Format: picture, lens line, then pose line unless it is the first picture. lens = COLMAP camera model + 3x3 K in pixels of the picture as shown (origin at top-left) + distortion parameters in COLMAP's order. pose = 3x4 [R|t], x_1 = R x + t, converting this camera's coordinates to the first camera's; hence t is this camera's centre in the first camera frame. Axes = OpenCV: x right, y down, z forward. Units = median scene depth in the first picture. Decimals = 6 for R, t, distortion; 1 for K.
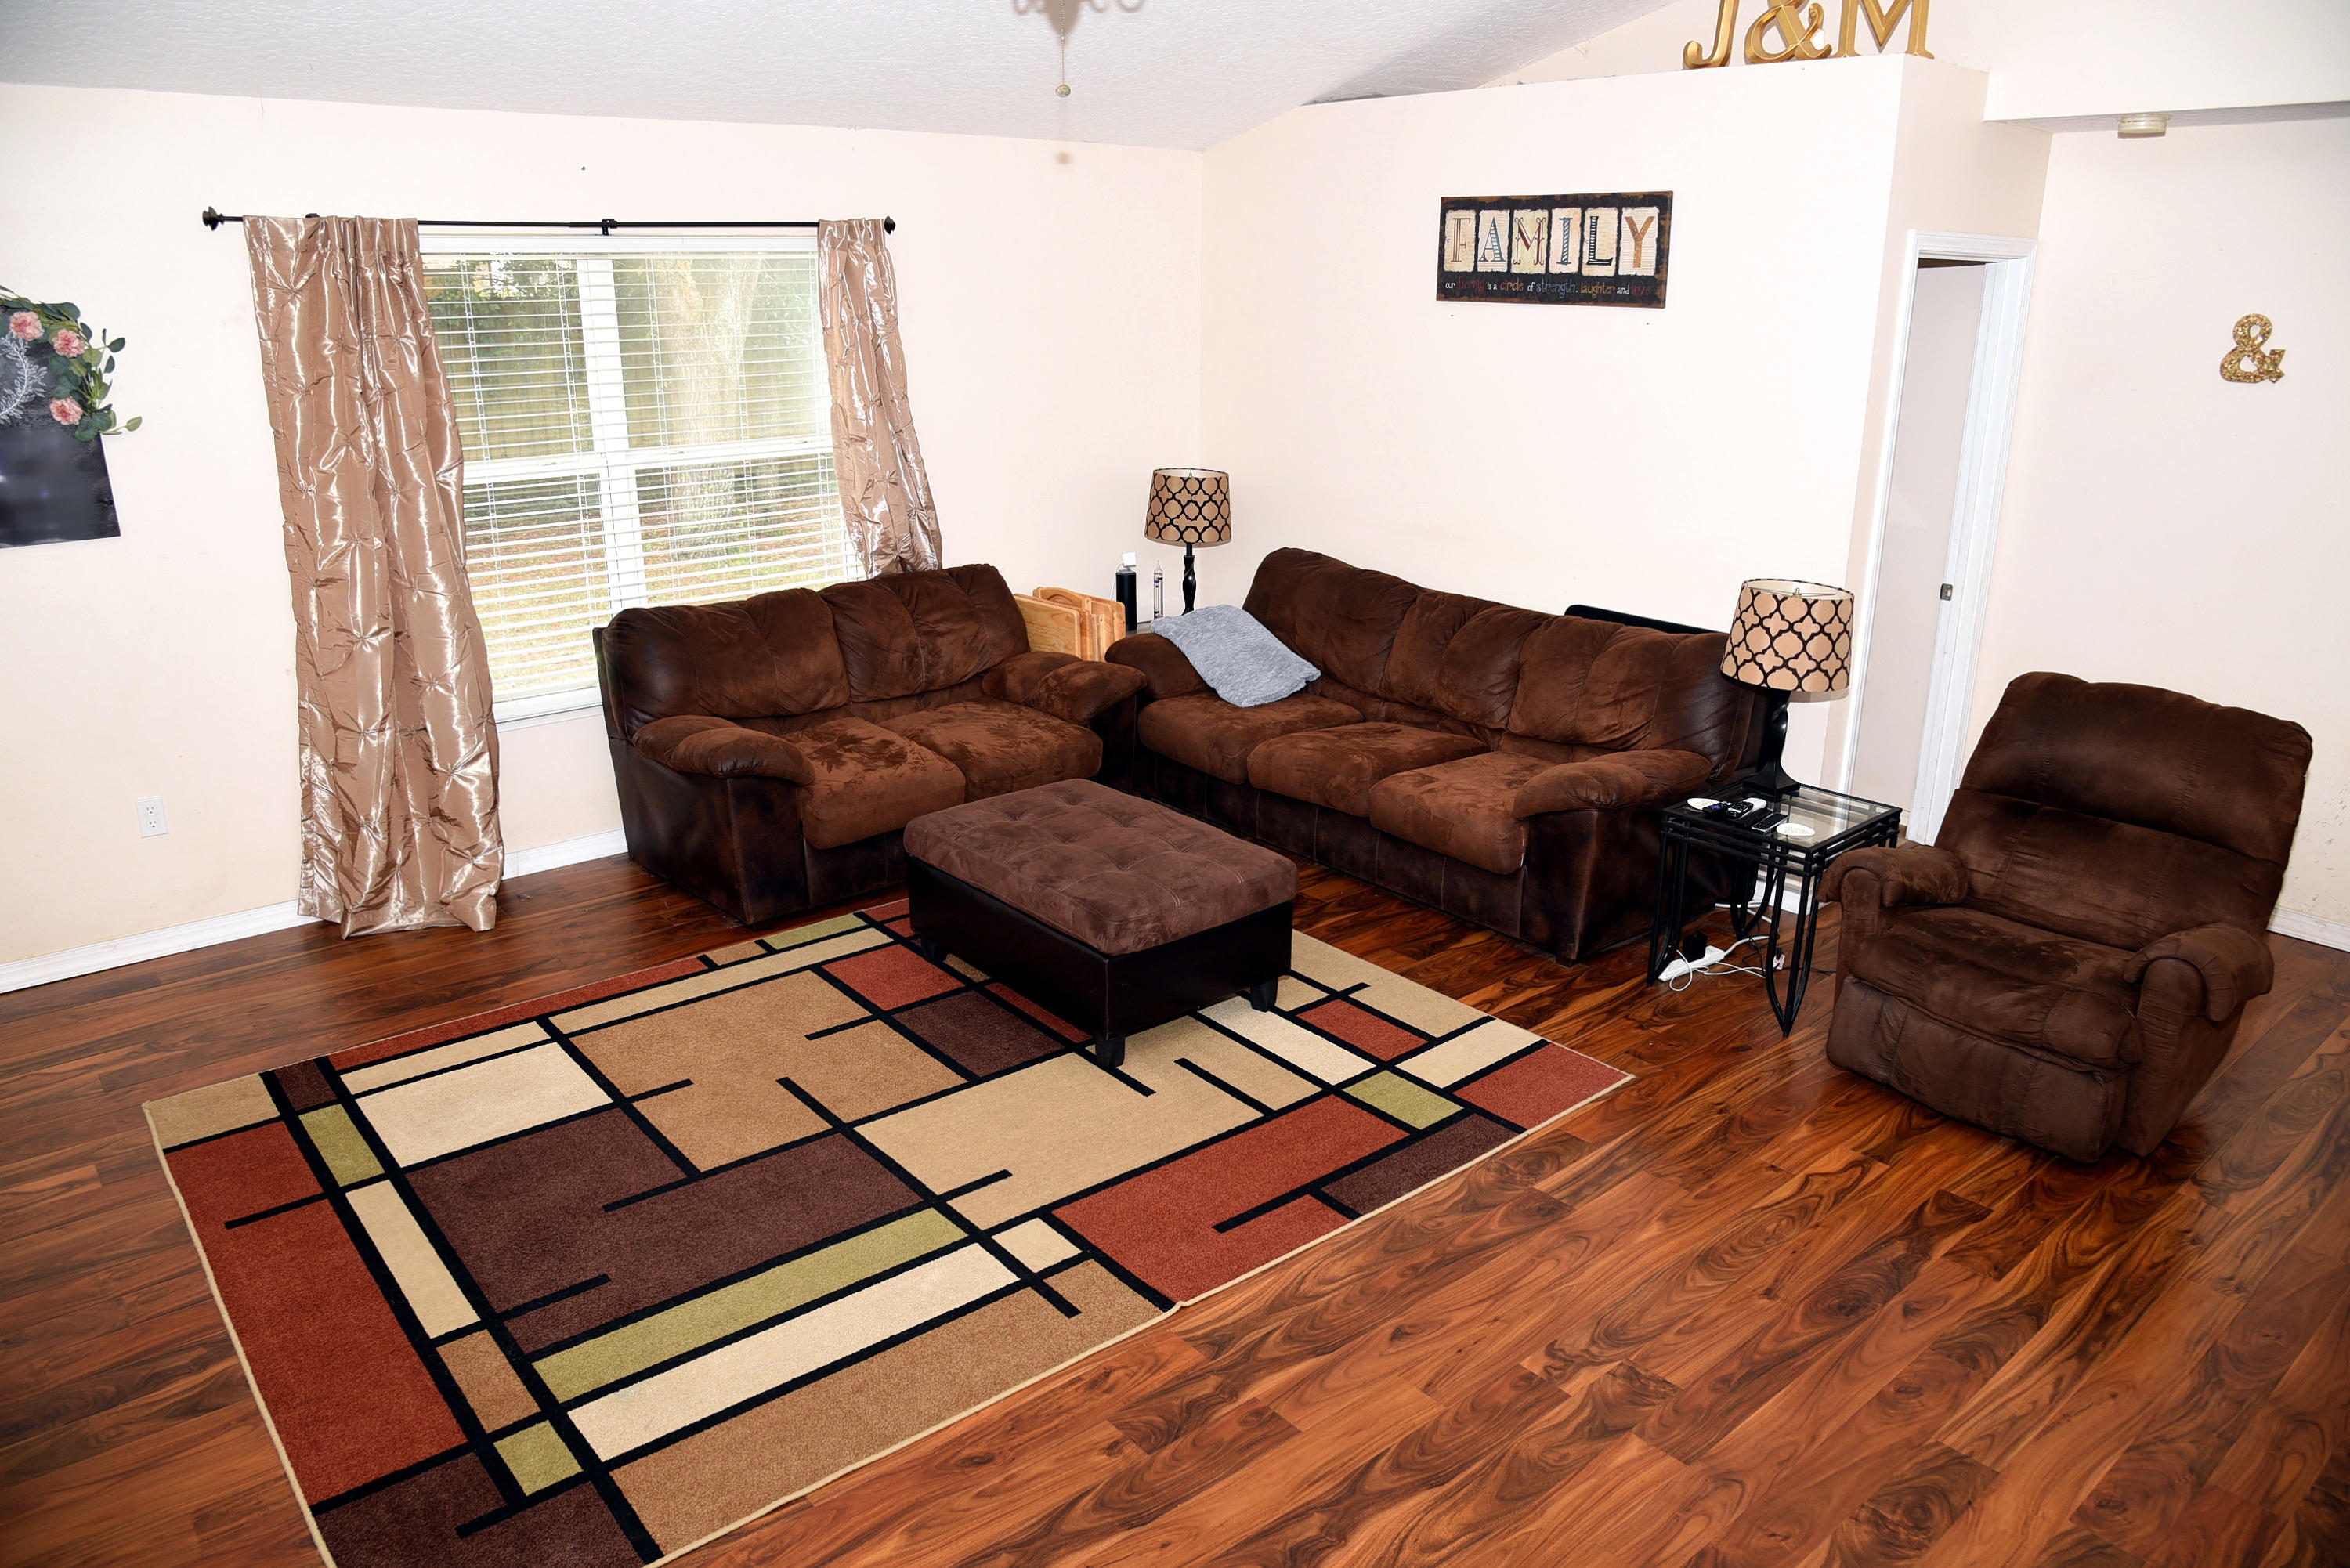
lens RADIAL K [[1601.2, 0, 1183.3], [0, 1601.2, 791.2], [0, 0, 1]] dist [-0.109649, 0.056647]
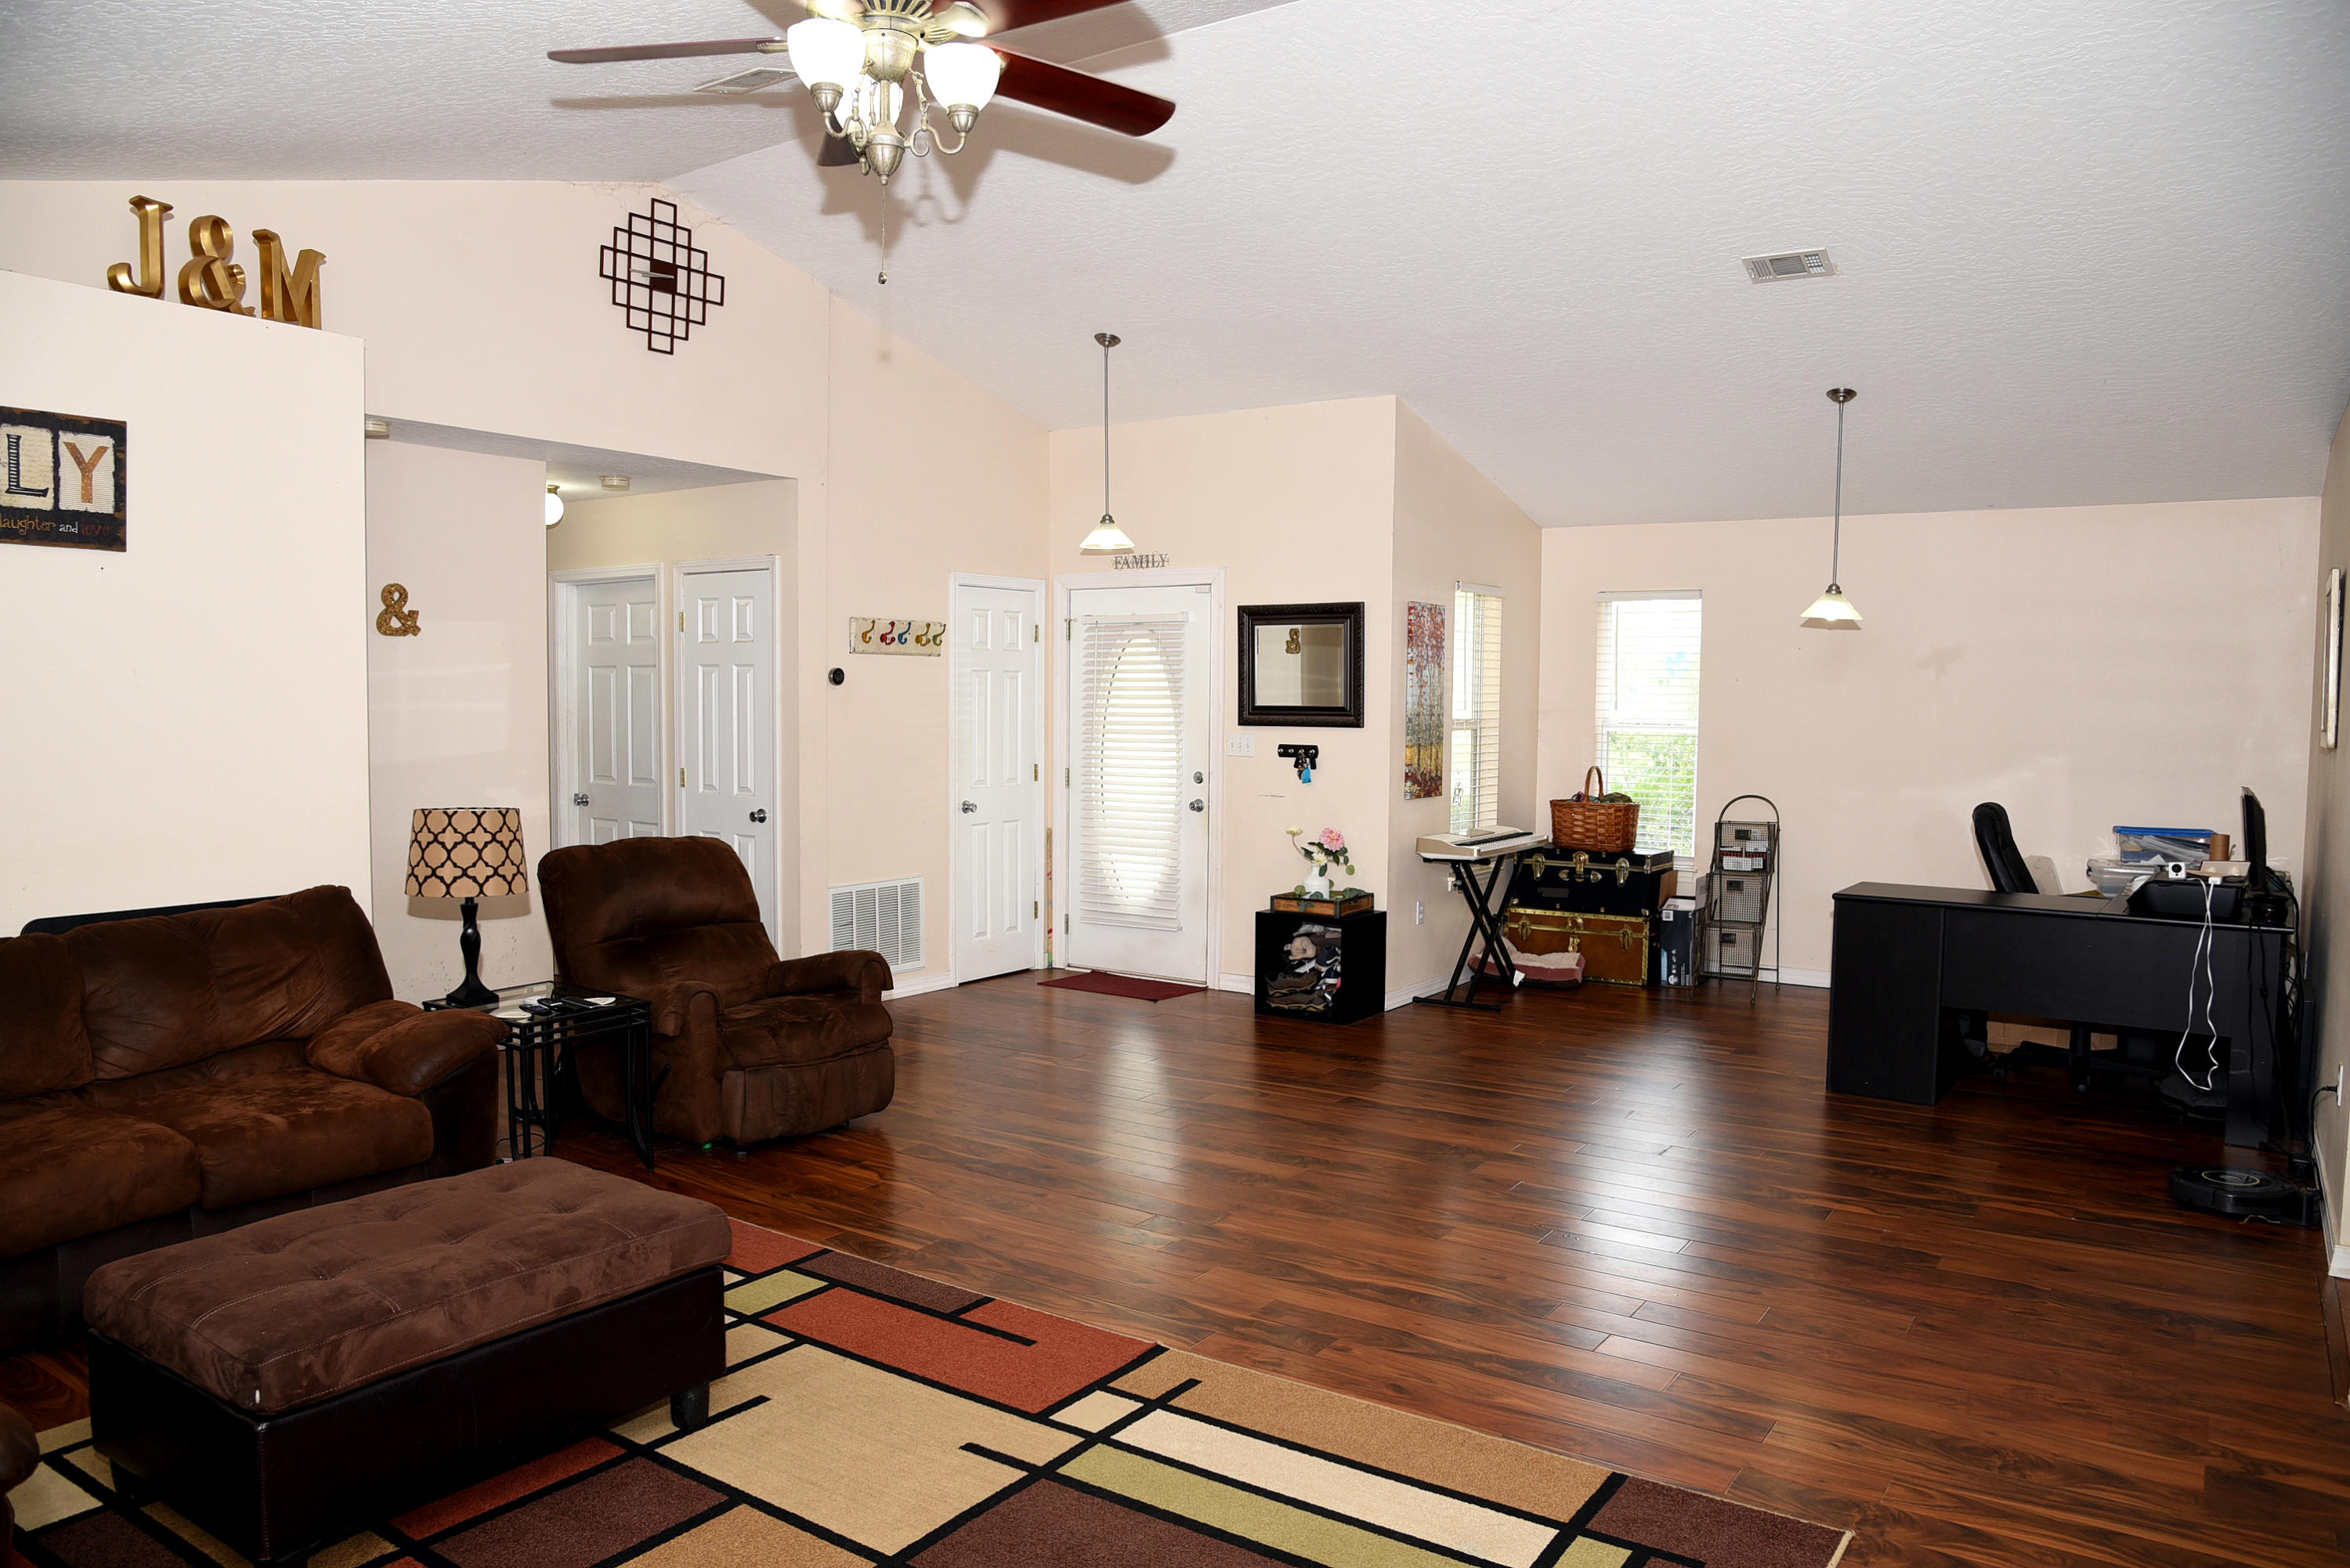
lens RADIAL K [[1601.2, 0, 1172.5], [0, 1601.2, 803.4], [0, 0, 1]] dist [-0.109649, 0.056647]
pose [[-0.264319, -0.073044, 0.961665, -0.778490], [0.285933, 0.946362, 0.150472, -0.157787], [-0.921074, 0.314745, -0.229256, 0.808981]]
